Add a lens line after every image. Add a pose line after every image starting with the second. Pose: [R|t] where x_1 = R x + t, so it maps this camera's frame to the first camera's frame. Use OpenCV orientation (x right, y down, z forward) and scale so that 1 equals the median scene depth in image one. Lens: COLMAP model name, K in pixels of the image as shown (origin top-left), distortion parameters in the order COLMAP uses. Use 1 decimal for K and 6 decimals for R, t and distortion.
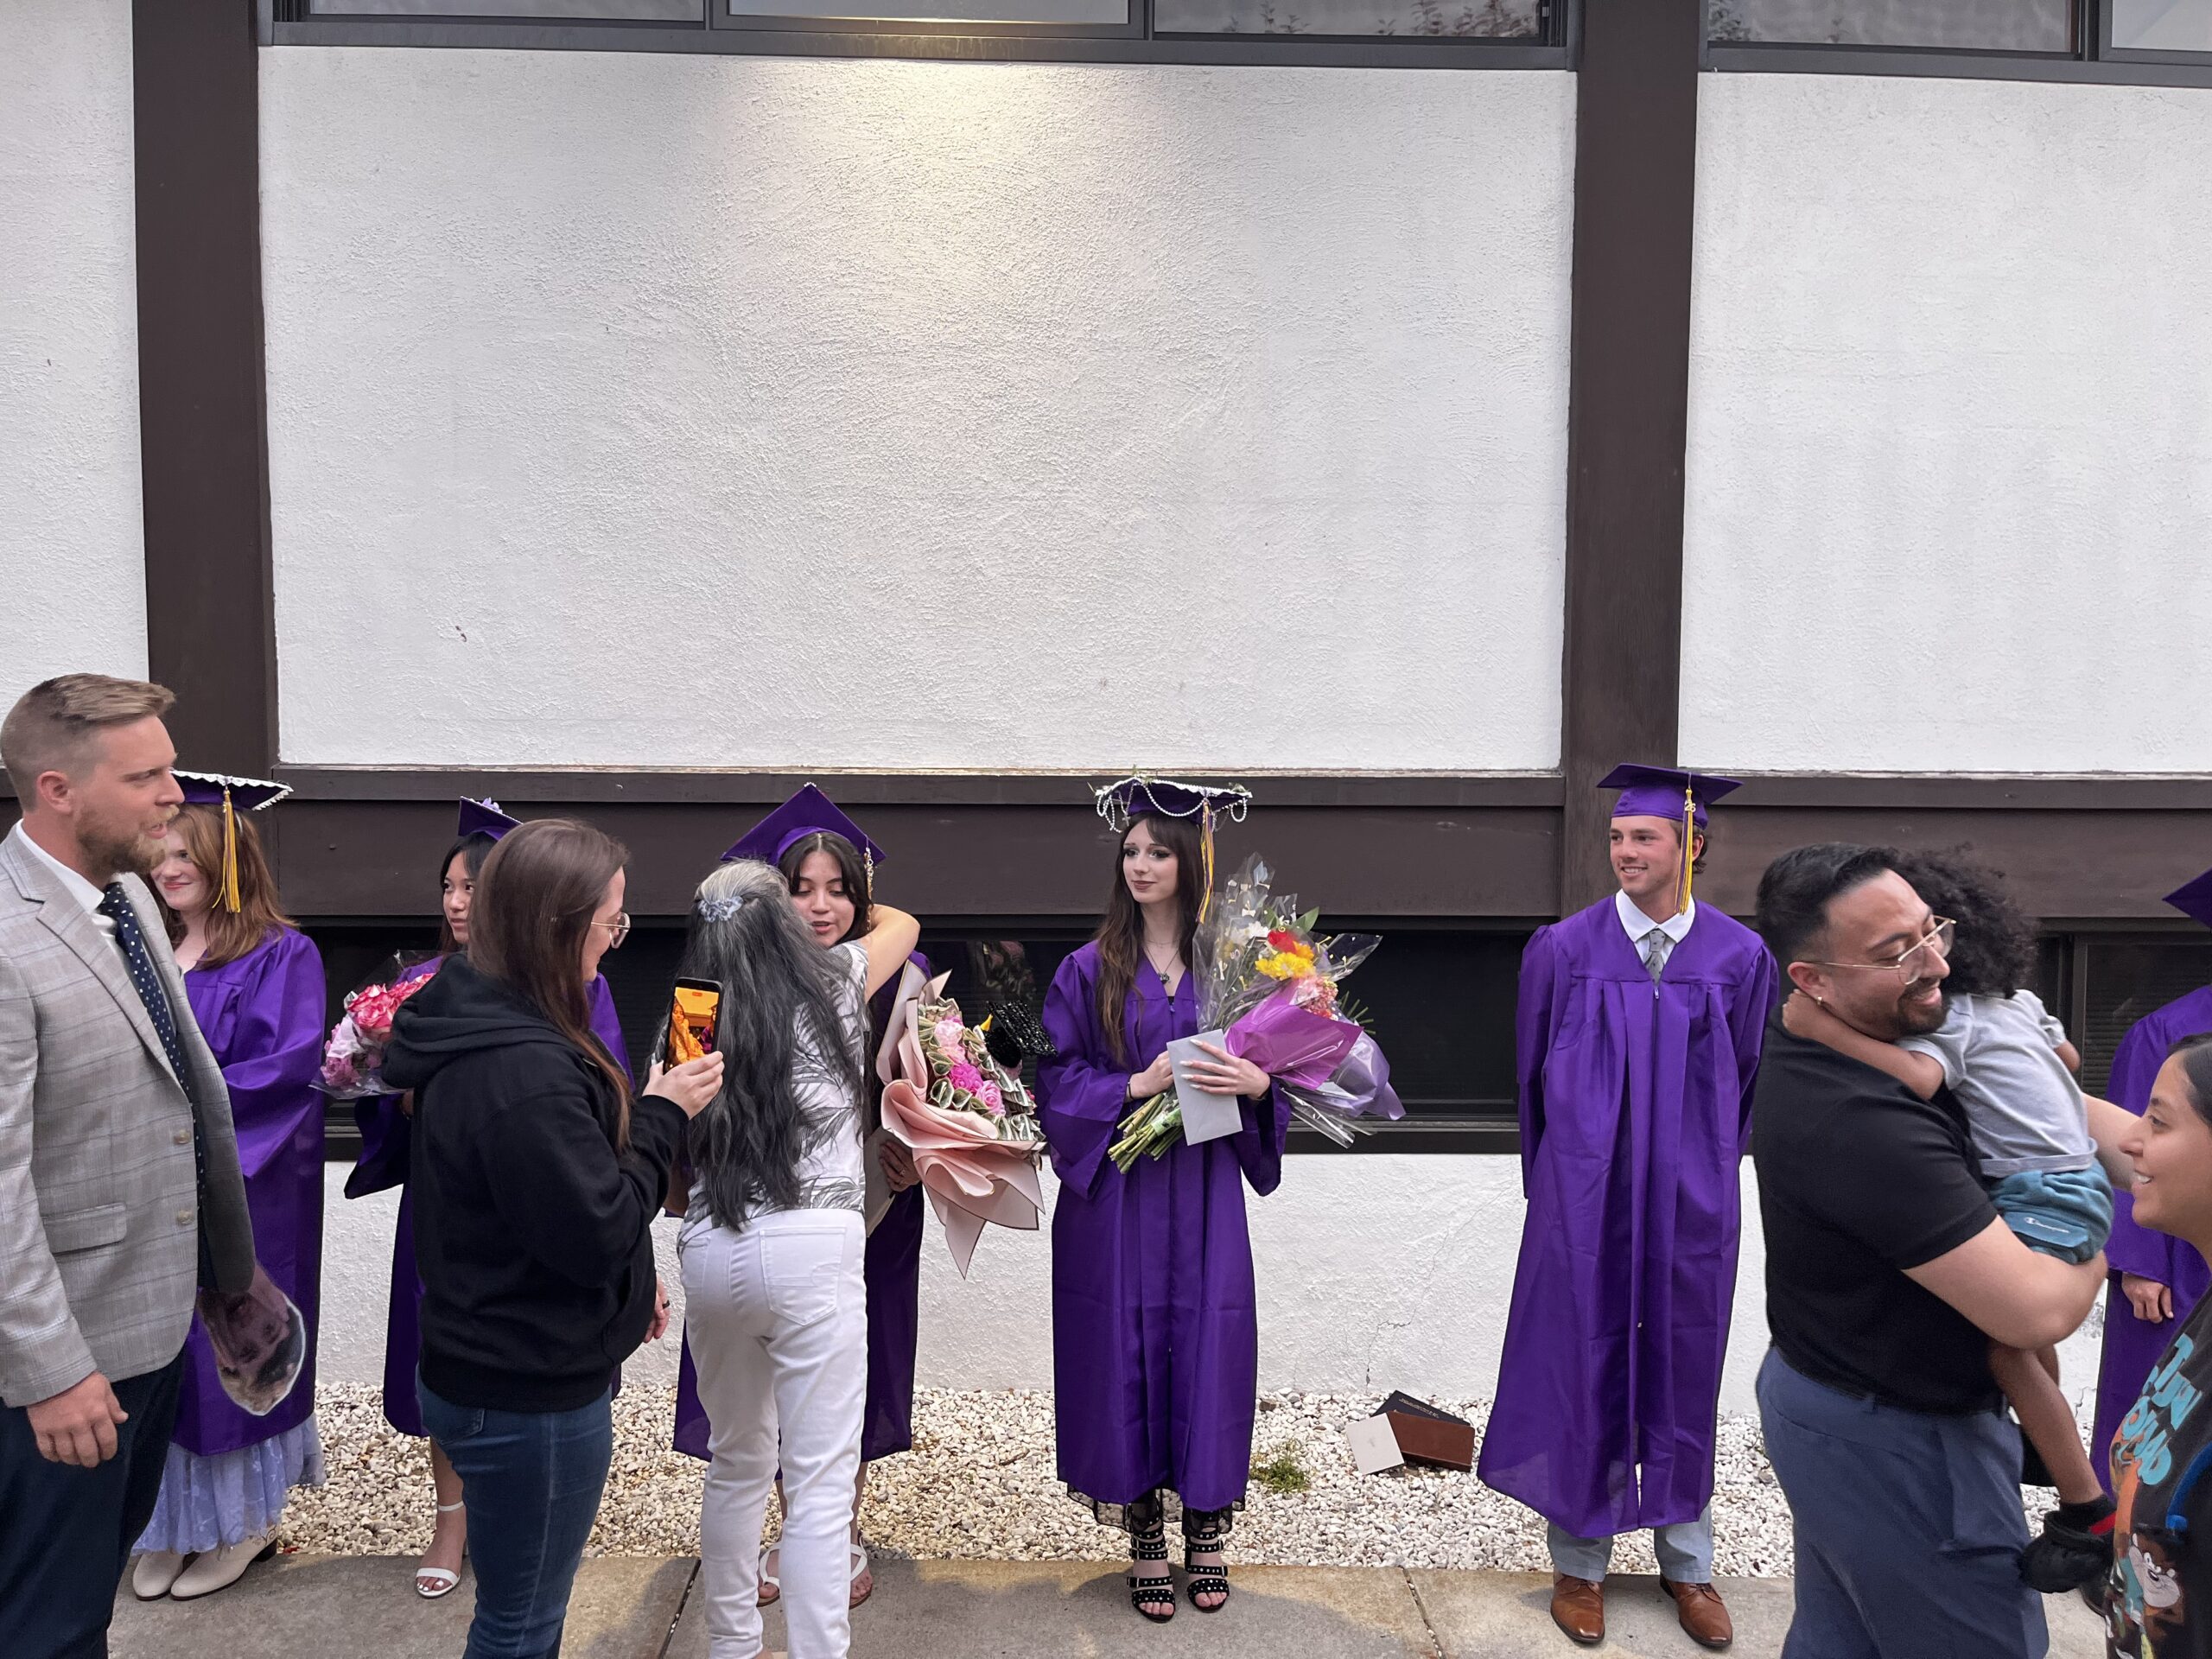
lens RADIAL K [[1726.4, 0, 1095.6], [0, 1726.4, 829.1], [0, 0, 1]] dist [0.069867, -0.088509]
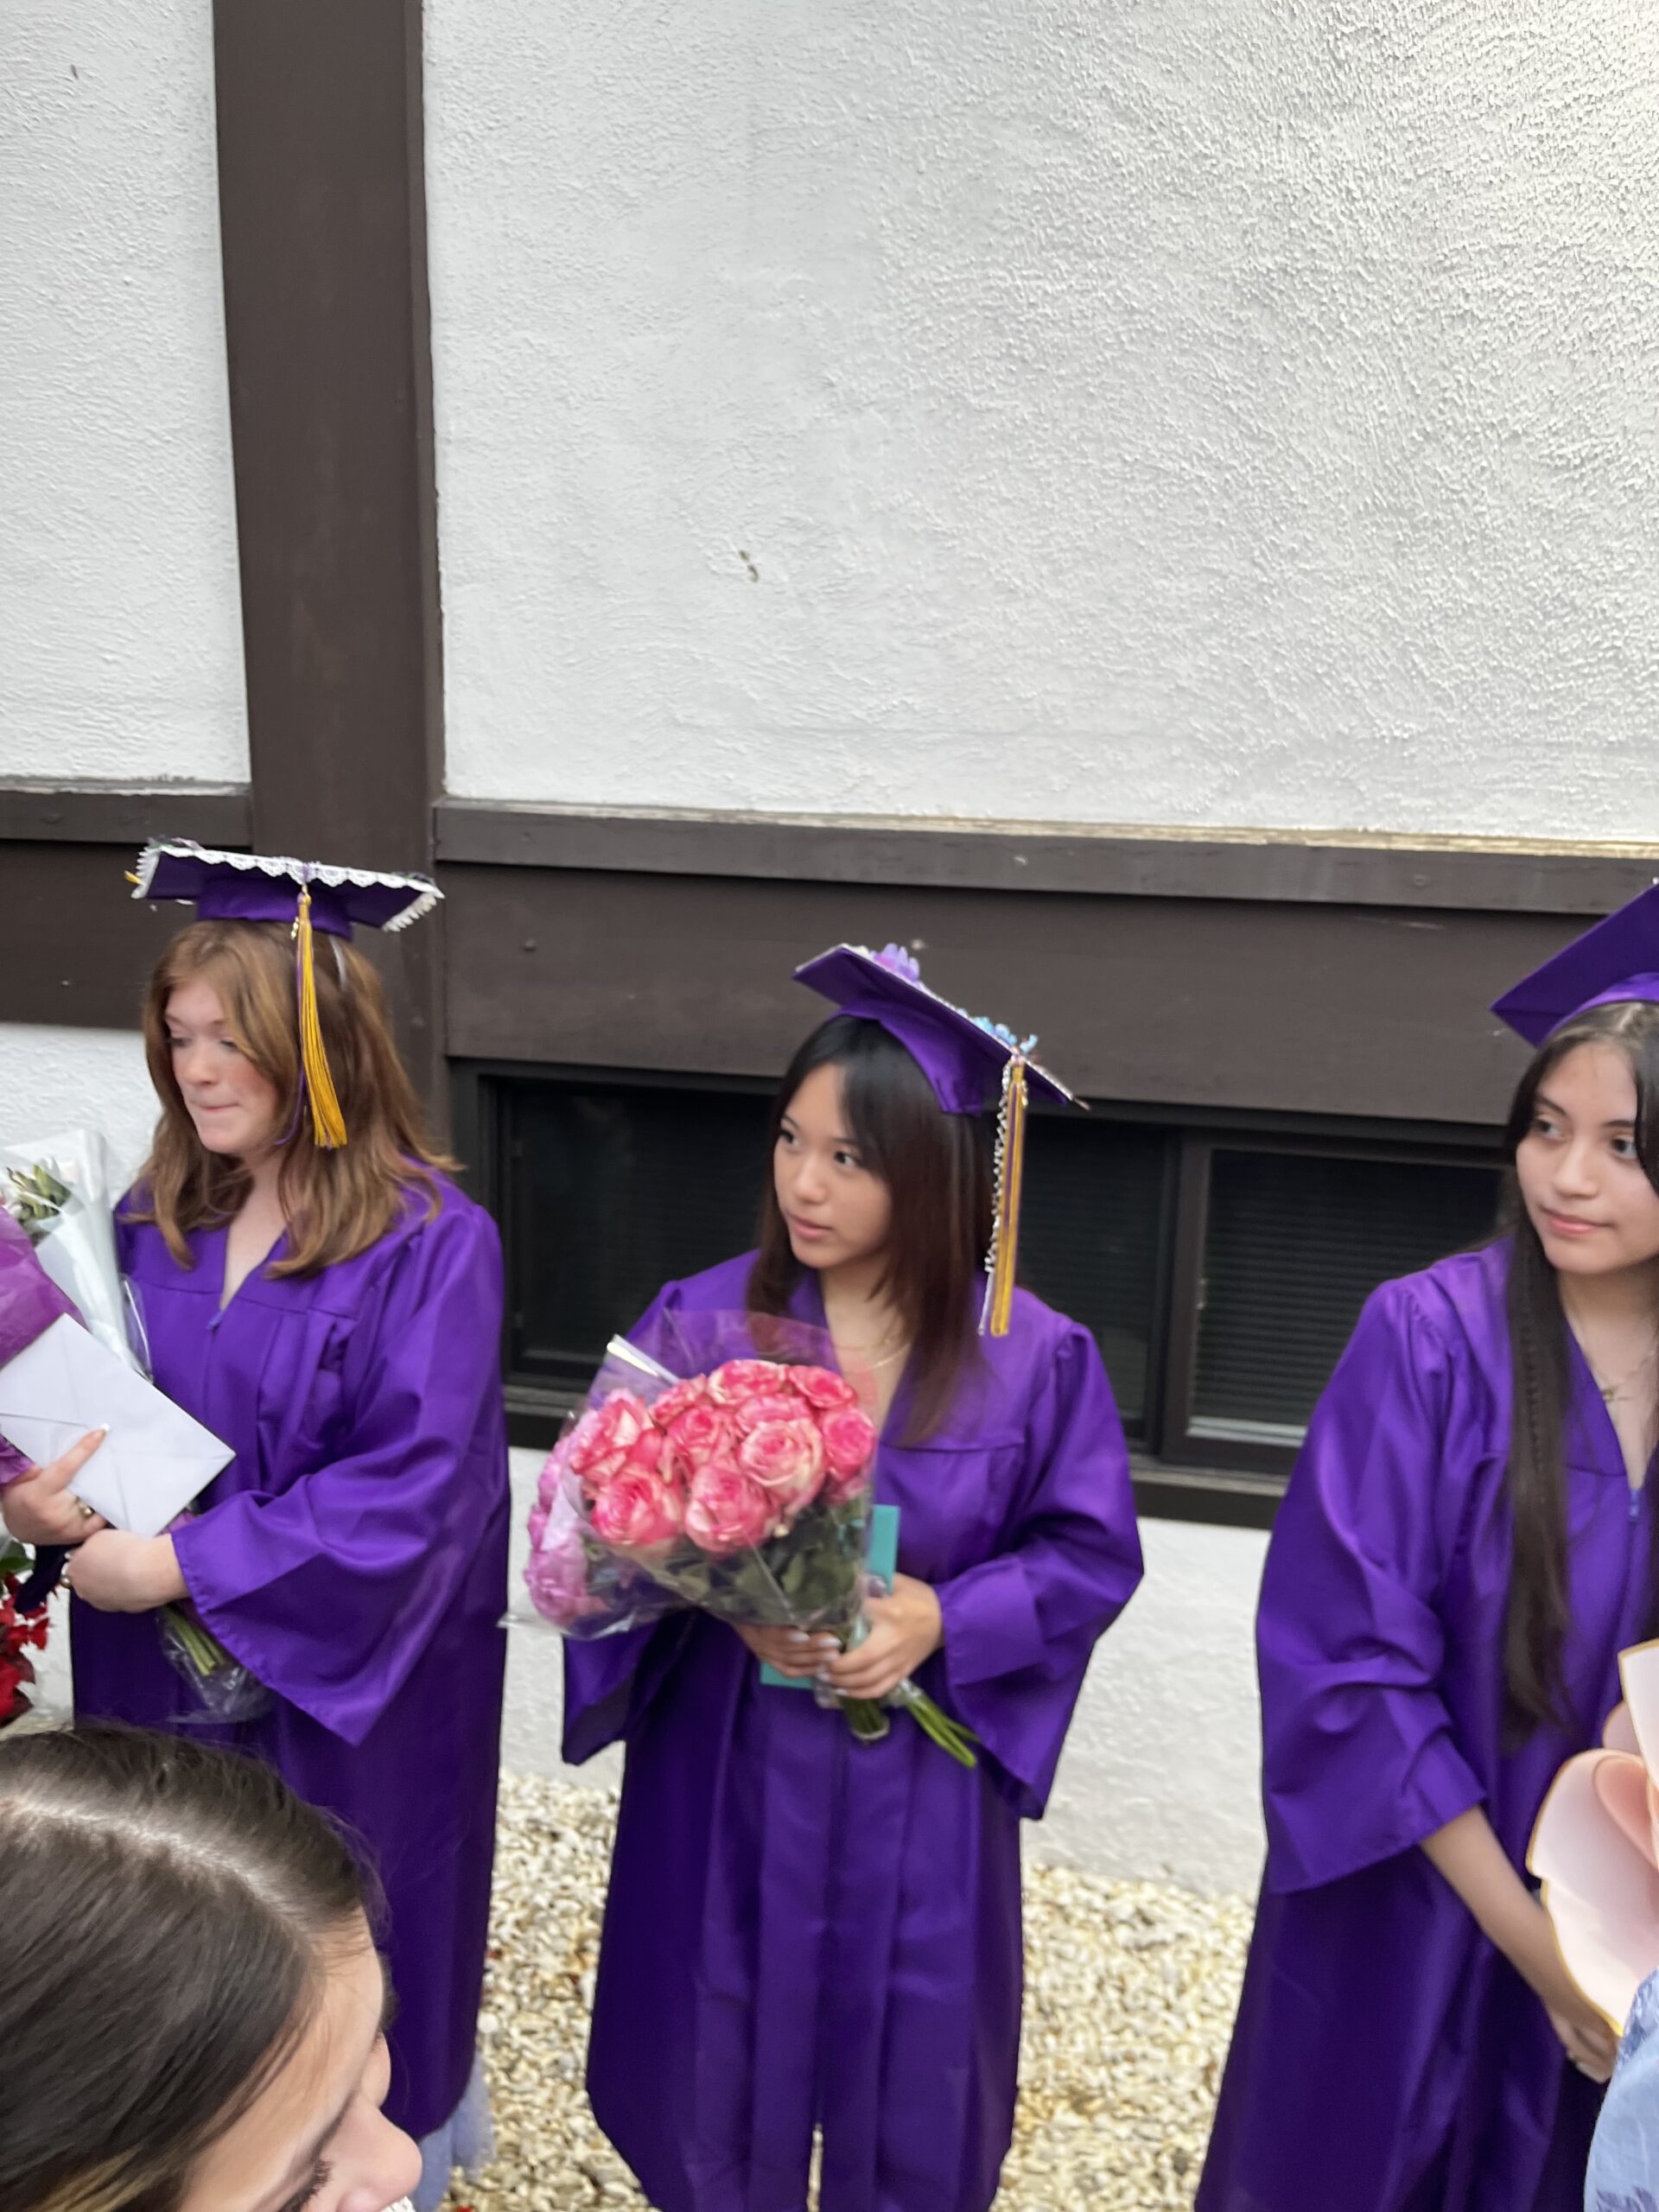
lens RADIAL K [[1682.9, 0, 853.8], [0, 1682.9, 1092.3], [0, 0, 1]] dist [0.065750, -0.080584]
pose [[0.975815, 0.067734, -0.207839, -0.211226], [-0.036349, 0.987824, 0.151267, -0.030549], [0.215554, -0.140053, 0.966396, 0.470727]]
